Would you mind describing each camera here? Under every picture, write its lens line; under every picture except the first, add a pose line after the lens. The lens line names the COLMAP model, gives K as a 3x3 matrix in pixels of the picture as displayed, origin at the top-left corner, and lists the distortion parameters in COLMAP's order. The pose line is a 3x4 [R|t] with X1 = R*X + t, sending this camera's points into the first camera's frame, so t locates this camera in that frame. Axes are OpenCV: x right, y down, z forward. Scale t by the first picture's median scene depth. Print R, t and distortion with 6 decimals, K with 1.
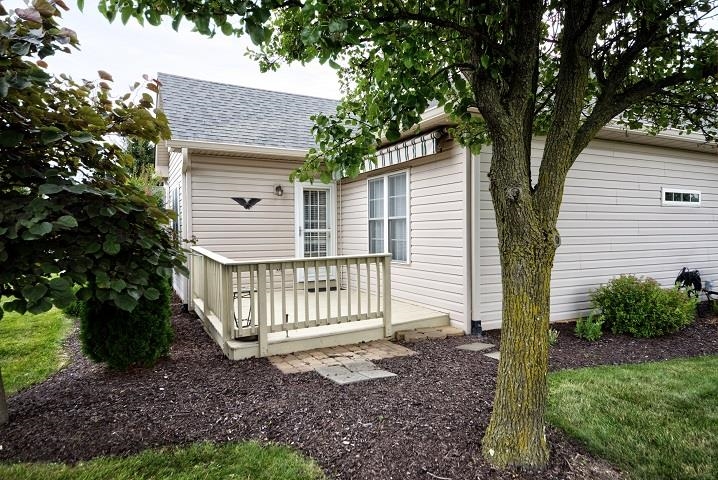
lens RADIAL K [[438.8, 0, 359.0], [0, 438.8, 240.0], [0, 0, 1]] dist [0.038423, -0.002770]
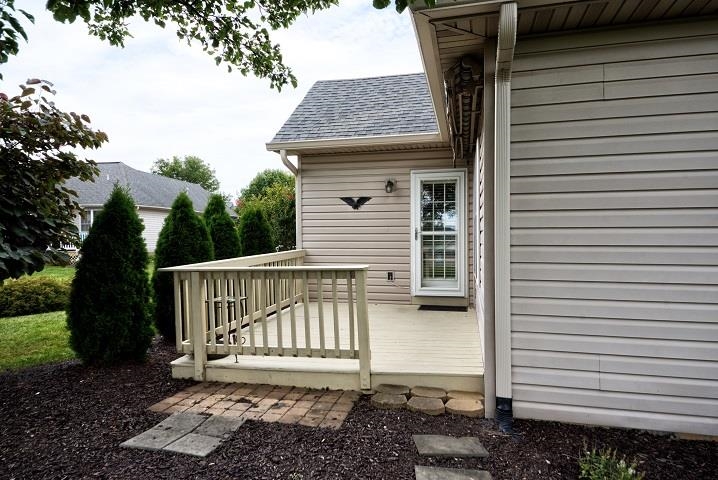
lens RADIAL K [[438.8, 0, 359.0], [0, 438.8, 240.0], [0, 0, 1]] dist [0.038423, -0.002770]
pose [[0.761370, 0.007687, -0.648271, 0.497634], [-0.013852, 0.999894, -0.004412, -0.005626], [0.648169, 0.012339, 0.761396, 0.479992]]
